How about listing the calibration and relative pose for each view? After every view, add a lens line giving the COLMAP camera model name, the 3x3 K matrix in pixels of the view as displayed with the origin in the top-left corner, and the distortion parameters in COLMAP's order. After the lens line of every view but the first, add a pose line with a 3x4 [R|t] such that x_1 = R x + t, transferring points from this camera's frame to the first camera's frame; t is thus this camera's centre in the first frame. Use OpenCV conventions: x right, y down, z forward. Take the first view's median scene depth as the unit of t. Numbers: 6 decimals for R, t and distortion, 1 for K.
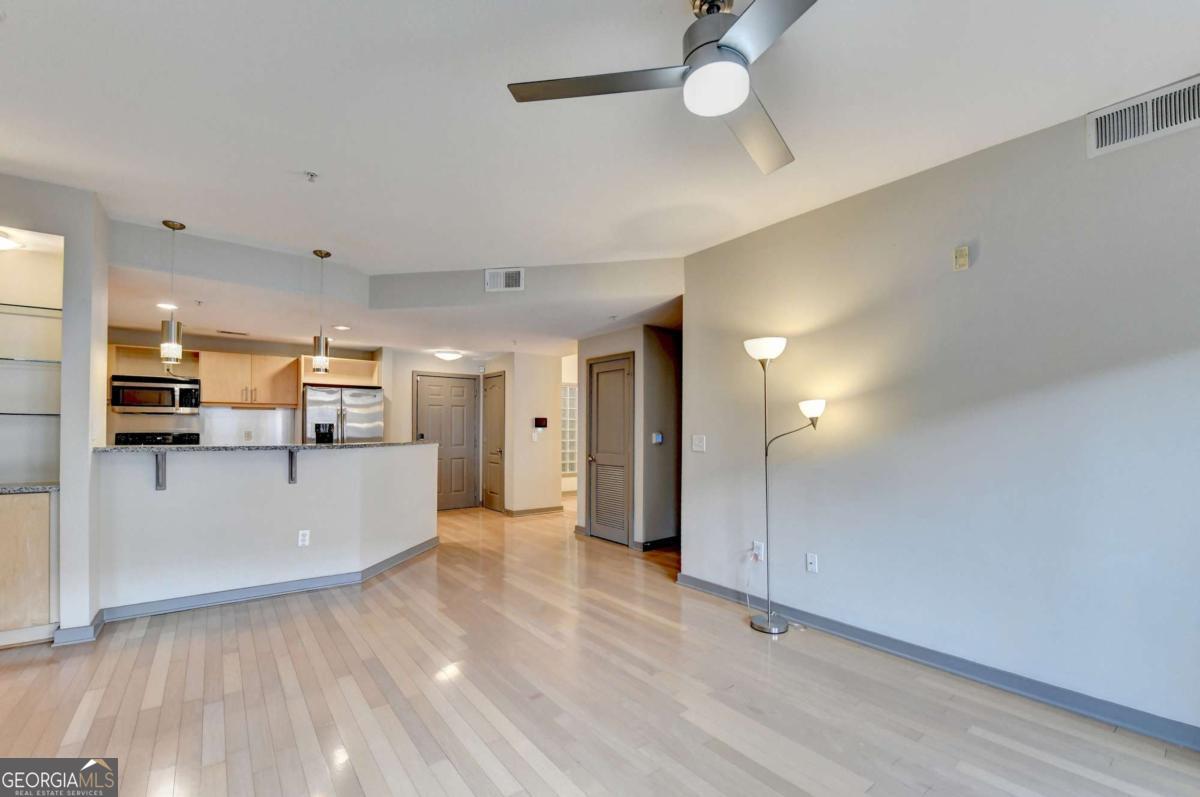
lens RADIAL K [[485.5, 0, 589.5], [0, 485.5, 424.0], [0, 0, 1]] dist [-0.028147, 0.002333]
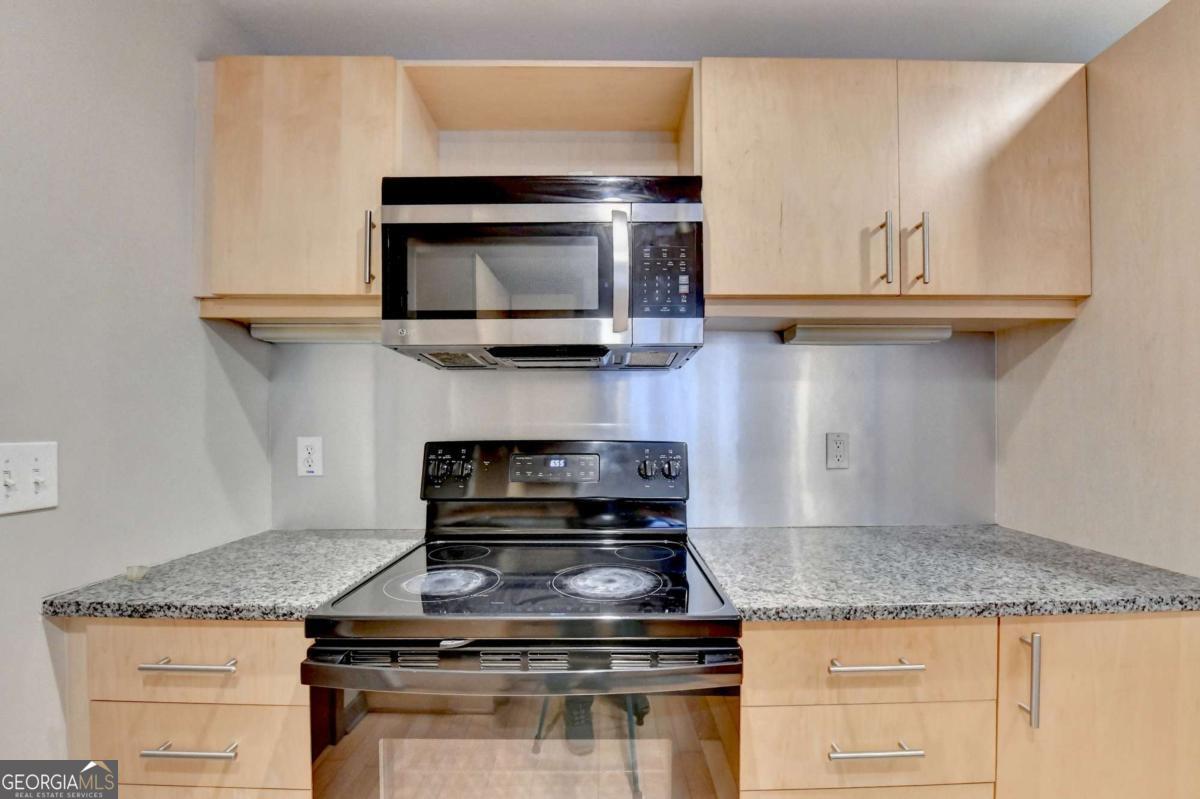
lens RADIAL K [[494.5, 0, 609.3], [0, 494.5, 424.3], [0, 0, 1]] dist [-0.014663, -0.002856]
pose [[0.804916, -0.007135, -0.593345, -0.752773], [0.013471, 0.999890, 0.006250, 0.009361], [0.593235, -0.013024, 0.804924, 0.832462]]
